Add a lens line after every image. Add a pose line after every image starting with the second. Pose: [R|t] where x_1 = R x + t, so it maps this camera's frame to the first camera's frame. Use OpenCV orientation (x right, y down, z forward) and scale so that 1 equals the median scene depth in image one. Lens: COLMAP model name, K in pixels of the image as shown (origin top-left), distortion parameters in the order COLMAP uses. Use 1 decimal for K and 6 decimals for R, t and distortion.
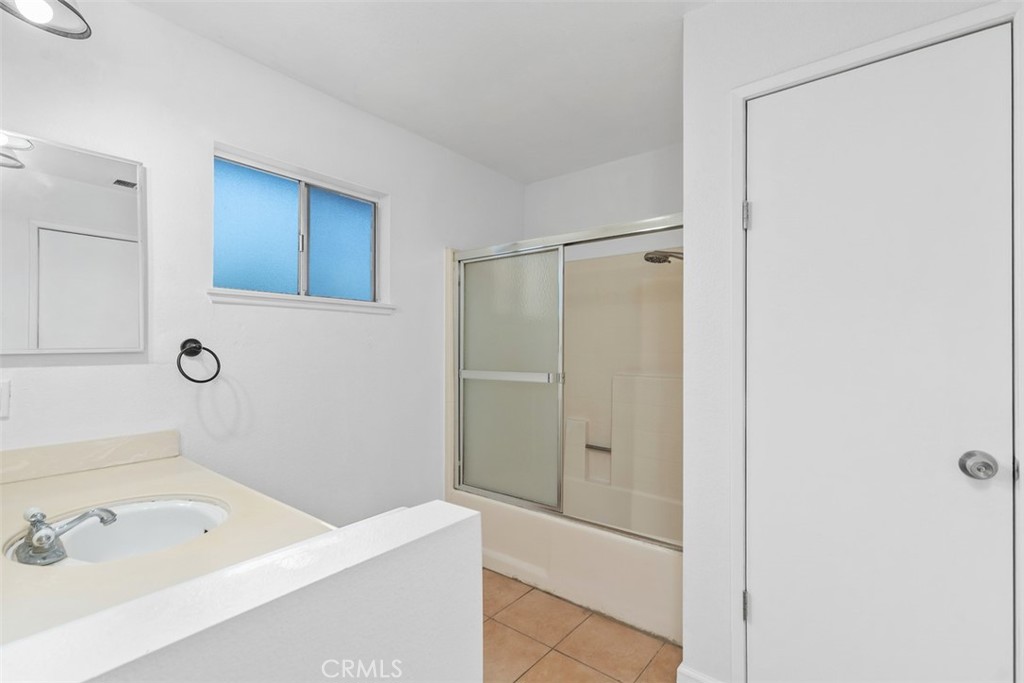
lens RADIAL K [[452.0, 0, 512.0], [0, 452.0, 354.1], [0, 0, 1]] dist [0.000404, -0.000077]
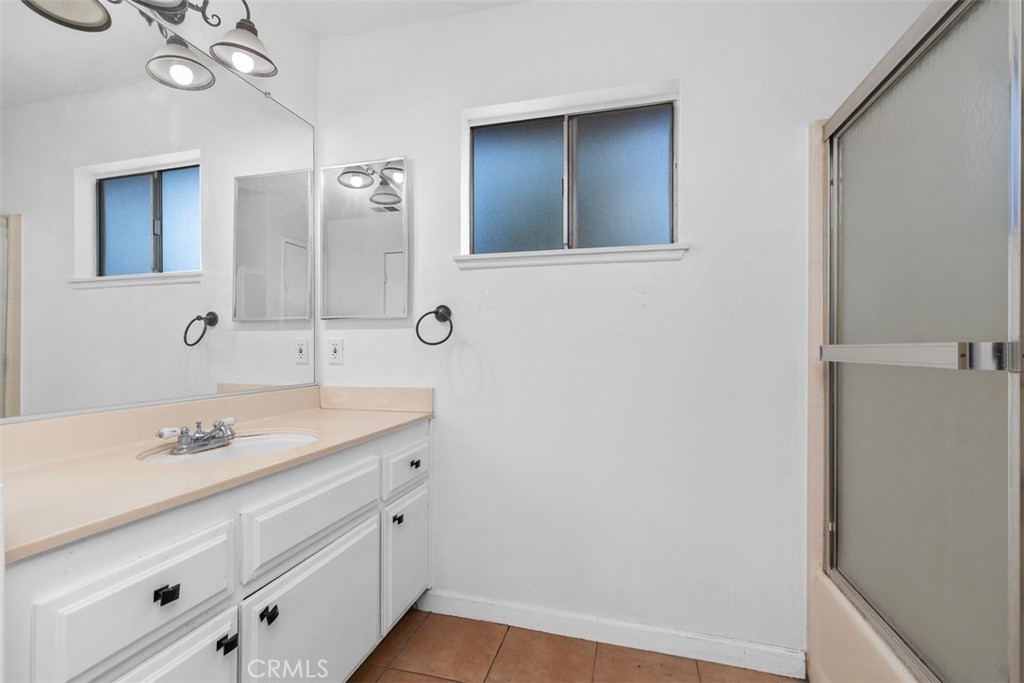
lens RADIAL K [[455.9, 0, 510.7], [0, 455.9, 338.9], [0, 0, 1]] dist [0.000201, 0.000048]
pose [[0.383548, -0.013639, -0.923420, 0.254471], [-0.005110, 0.999844, -0.016890, 0.045594], [0.923507, 0.011196, 0.383418, 0.526976]]
